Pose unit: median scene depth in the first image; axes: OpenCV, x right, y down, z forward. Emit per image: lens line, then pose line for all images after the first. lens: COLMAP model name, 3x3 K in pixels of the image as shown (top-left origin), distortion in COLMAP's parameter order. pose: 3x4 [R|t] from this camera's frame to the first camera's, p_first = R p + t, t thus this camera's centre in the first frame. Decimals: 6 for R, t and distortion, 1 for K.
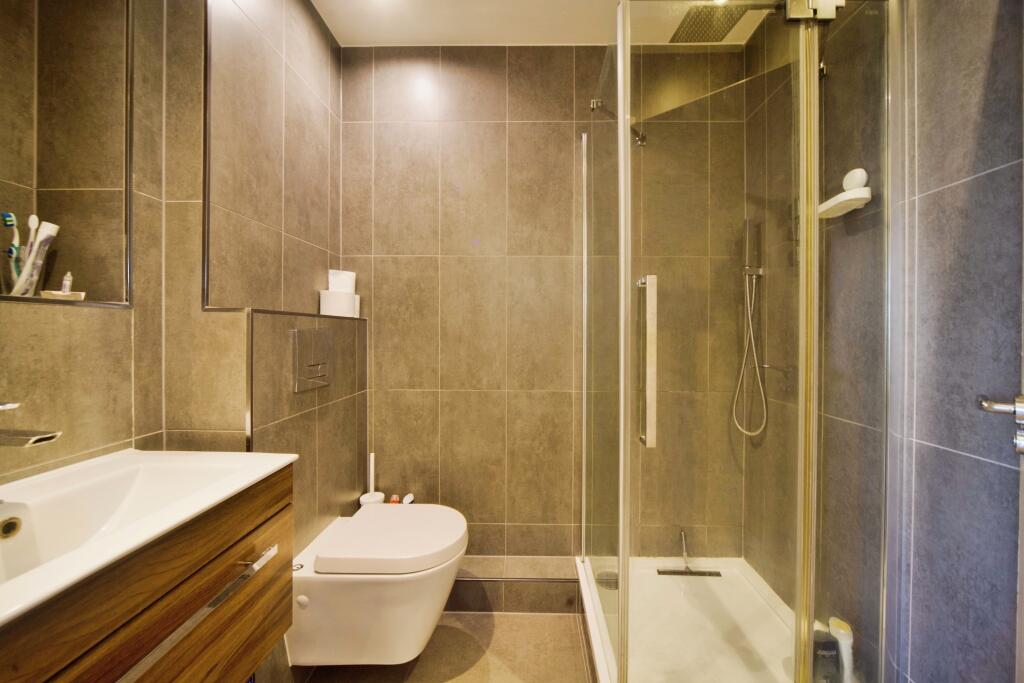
lens RADIAL K [[366.1, 0, 515.4], [0, 366.1, 343.9], [0, 0, 1]] dist [-0.000592, 0.000187]
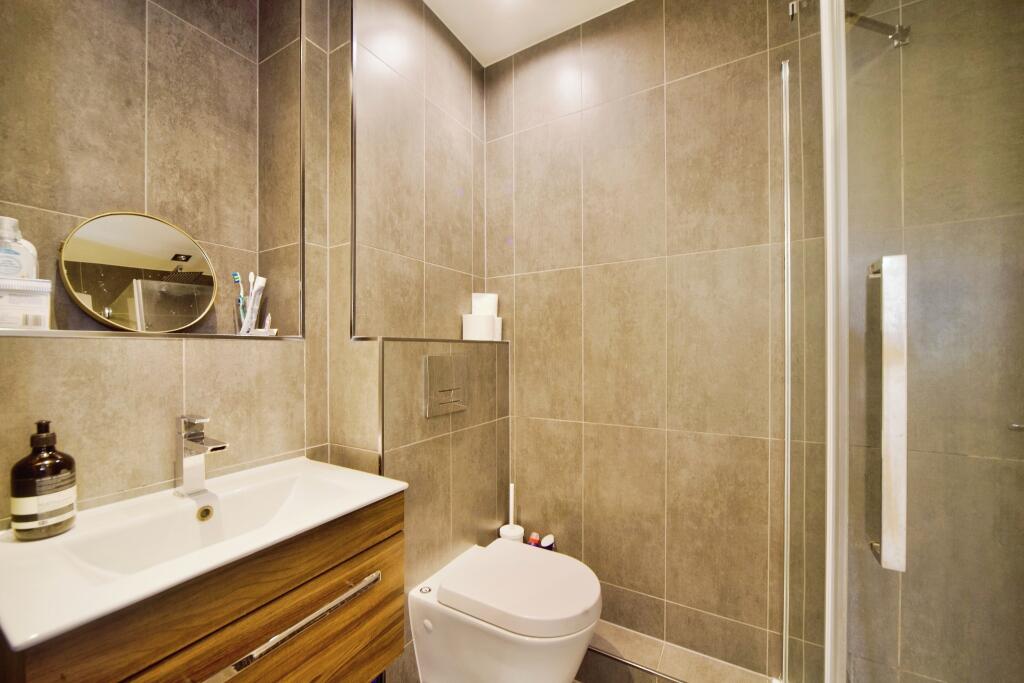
lens RADIAL K [[384.8, 0, 510.7], [0, 384.8, 360.9], [0, 0, 1]] dist [-0.005394, 0.000068]
pose [[0.871198, 0.001362, -0.490930, 0.108393], [-0.002714, 0.999994, -0.002042, -0.019221], [0.490924, 0.003112, 0.871197, 0.154347]]
